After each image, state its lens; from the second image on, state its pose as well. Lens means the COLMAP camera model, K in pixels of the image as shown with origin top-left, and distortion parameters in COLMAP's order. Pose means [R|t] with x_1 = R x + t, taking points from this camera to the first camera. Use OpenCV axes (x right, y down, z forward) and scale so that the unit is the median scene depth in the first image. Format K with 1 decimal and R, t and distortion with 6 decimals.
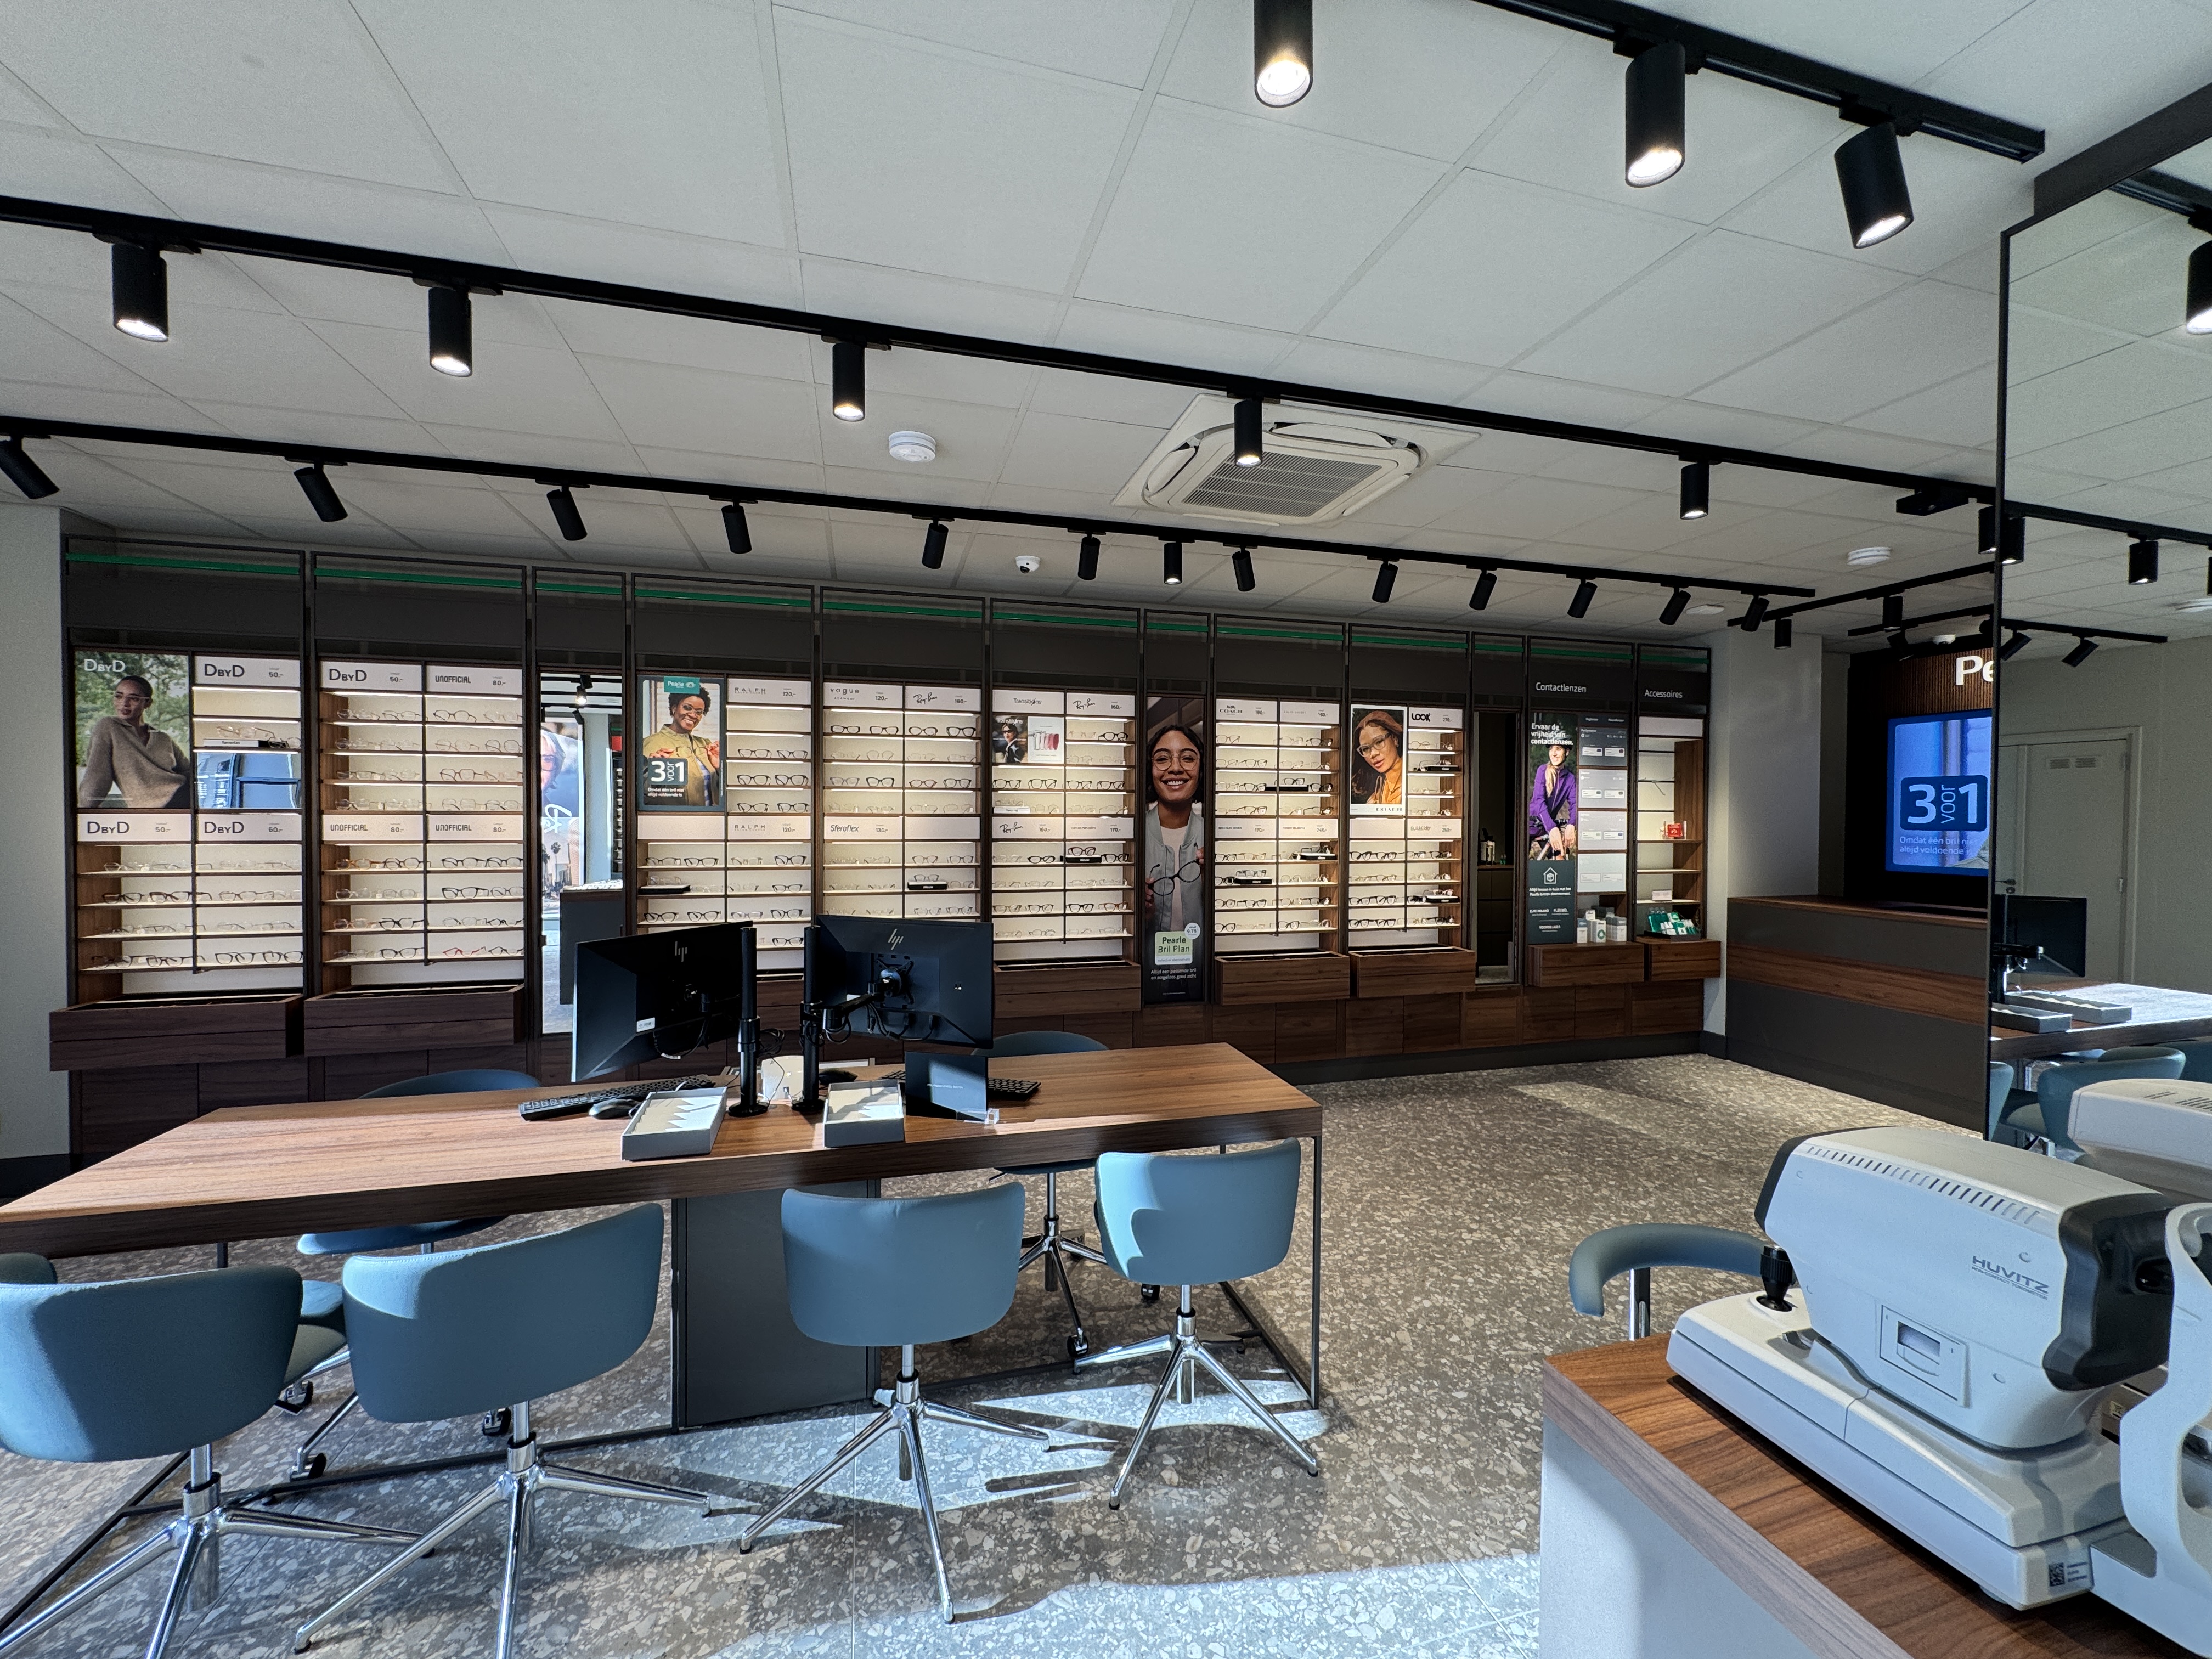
lens RADIAL K [[879.4, 0, 1108.0], [0, 879.4, 827.0], [0, 0, 1]] dist [-0.003190, 0.000824]
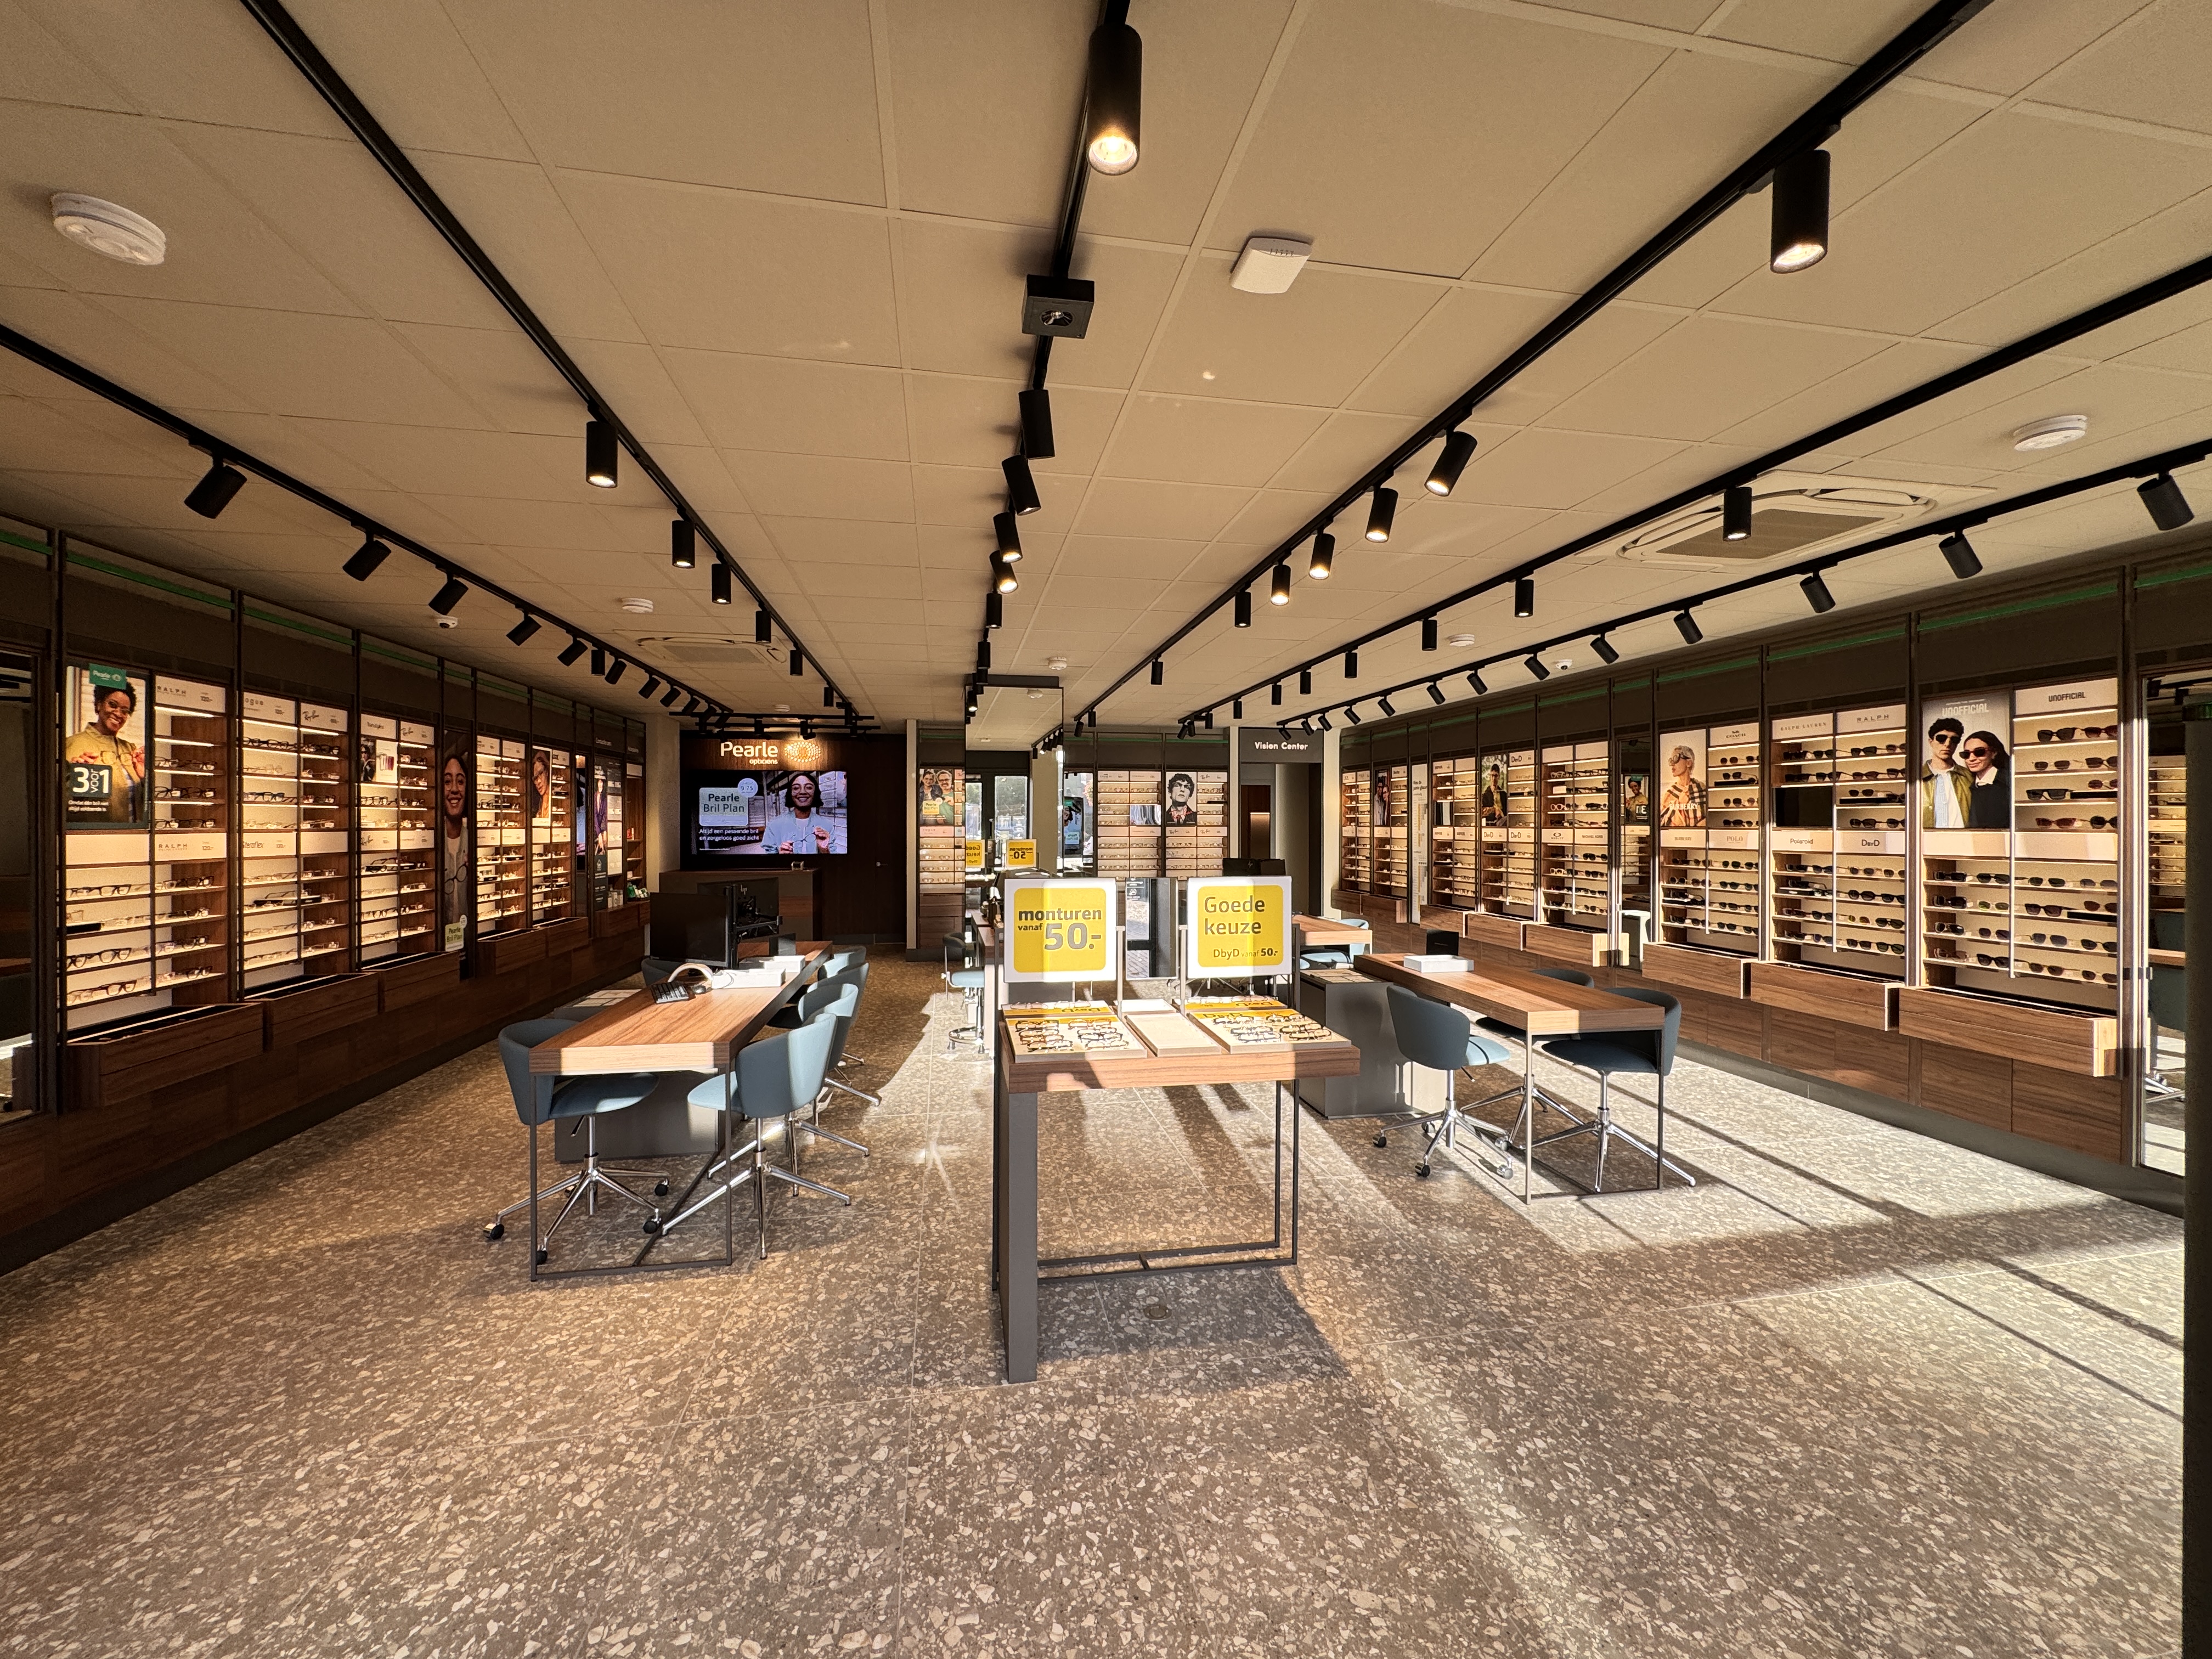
lens RADIAL K [[879.4, 0, 1108.3], [0, 879.4, 827.5], [0, 0, 1]] dist [-0.003190, 0.000824]
pose [[0.085859, -0.009863, 0.996258, -1.107937], [0.014335, 0.999860, 0.008664, -0.011685], [-0.996204, 0.013537, 0.085989, -0.010040]]
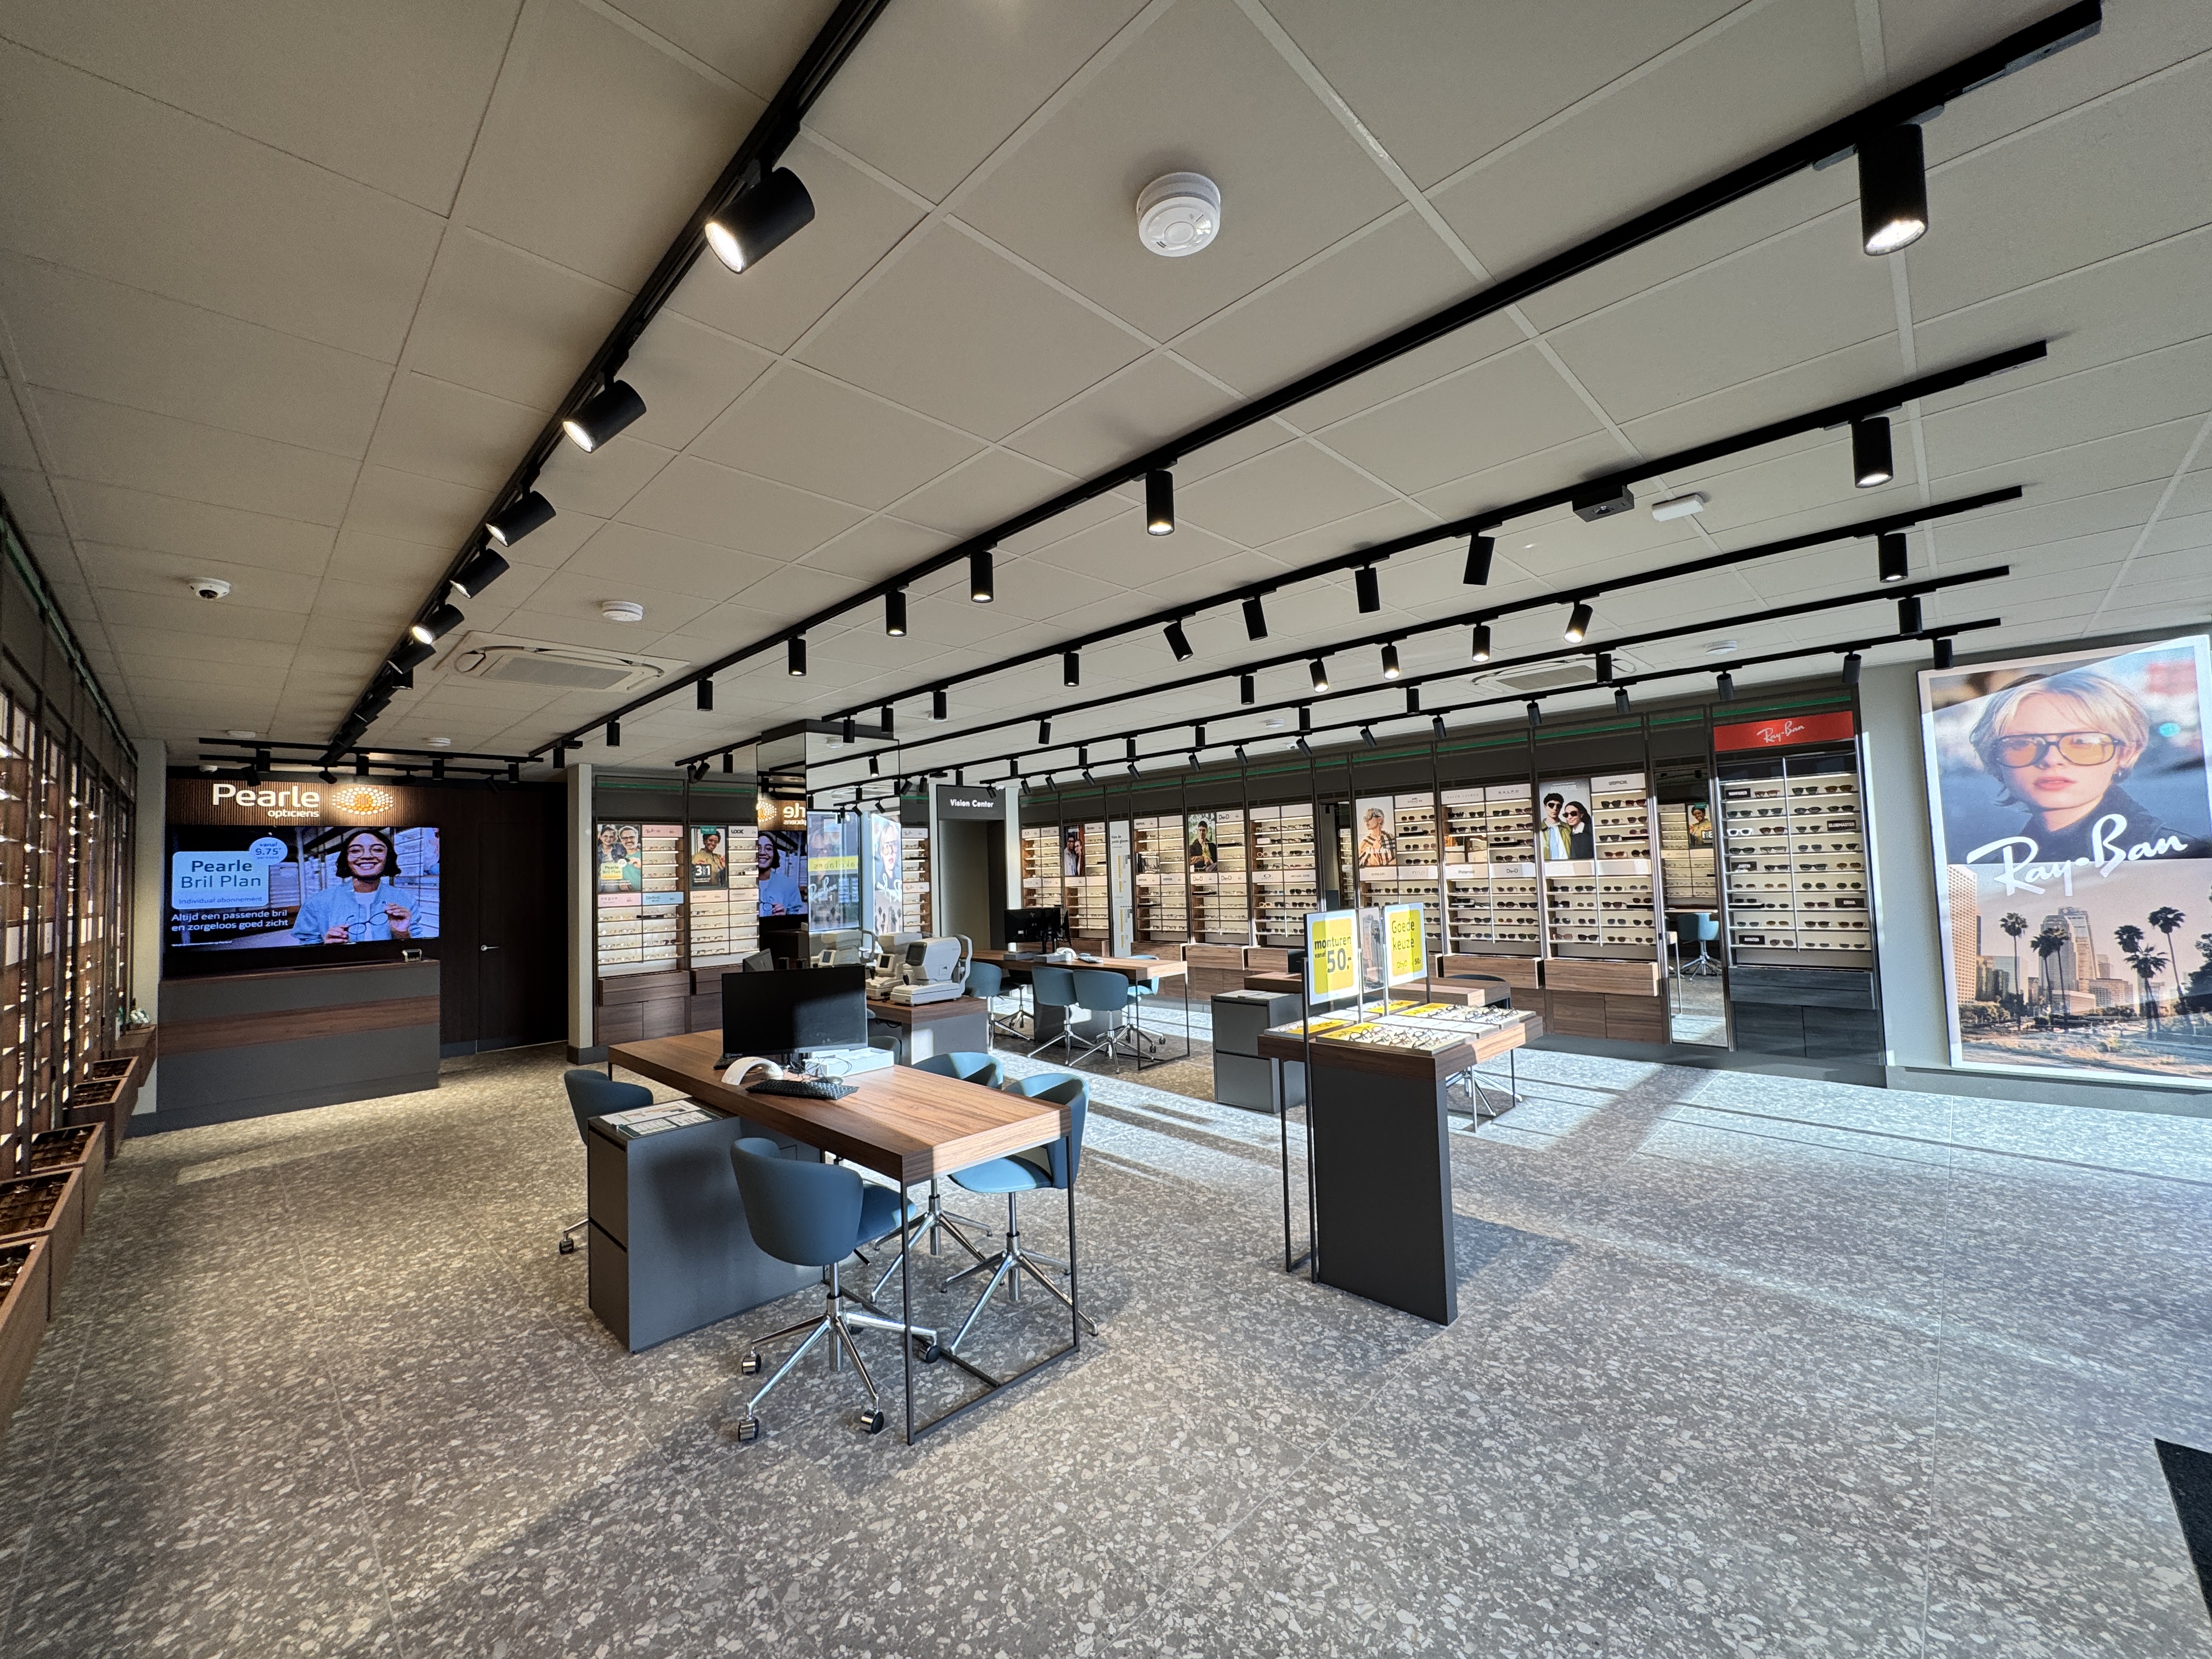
lens RADIAL K [[879.4, 0, 1107.6], [0, 879.4, 827.4], [0, 0, 1]] dist [-0.003190, 0.000824]
pose [[-0.501146, 0.056880, 0.863491, -1.036036], [0.045062, 0.998199, -0.039600, -0.021099], [-0.864188, 0.019065, -0.502807, 0.642768]]
